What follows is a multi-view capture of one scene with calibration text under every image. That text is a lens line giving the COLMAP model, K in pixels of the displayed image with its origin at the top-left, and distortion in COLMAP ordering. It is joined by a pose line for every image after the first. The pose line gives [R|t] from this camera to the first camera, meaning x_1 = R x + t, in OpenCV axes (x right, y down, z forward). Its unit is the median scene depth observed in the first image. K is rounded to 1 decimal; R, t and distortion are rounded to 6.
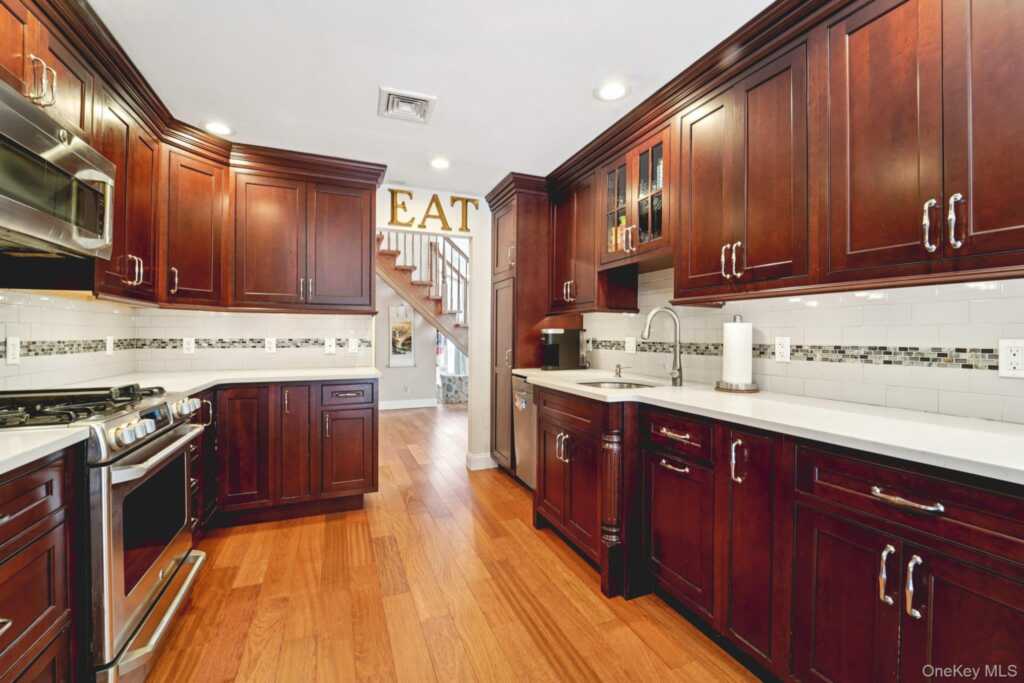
lens RADIAL K [[421.3, 0, 514.0], [0, 421.3, 335.2], [0, 0, 1]] dist [-0.021396, -0.001437]
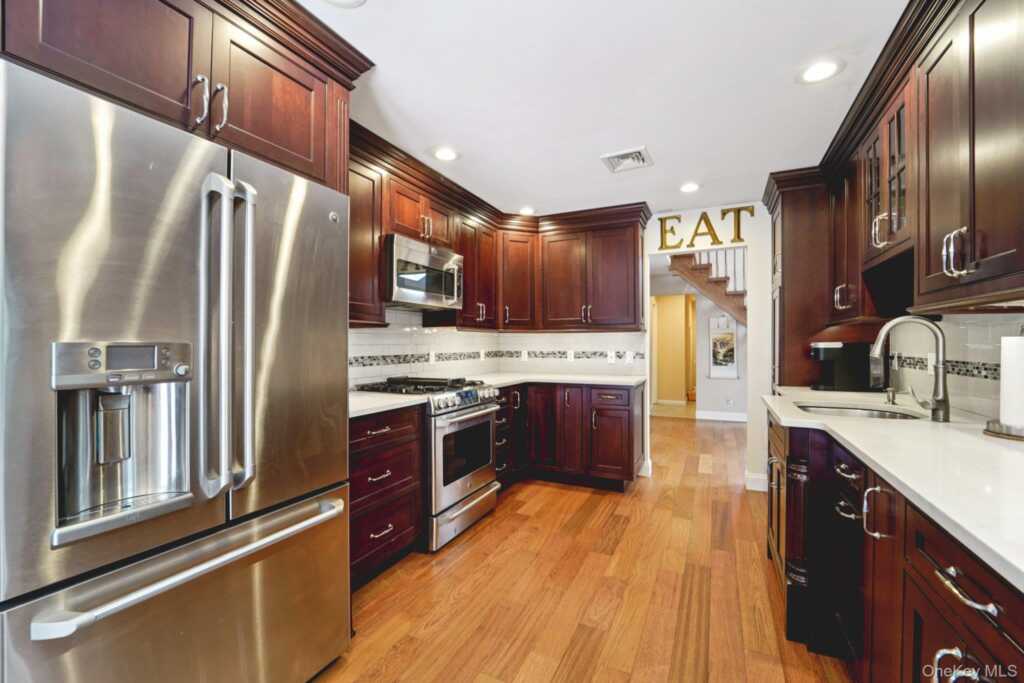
lens RADIAL K [[421.3, 0, 522.0], [0, 421.3, 345.2], [0, 0, 1]] dist [-0.021396, -0.001437]
pose [[0.667512, -0.002699, -0.744594, 0.358311], [0.005576, 0.999984, 0.001374, -0.015821], [0.744578, -0.005069, 0.667516, -0.027135]]
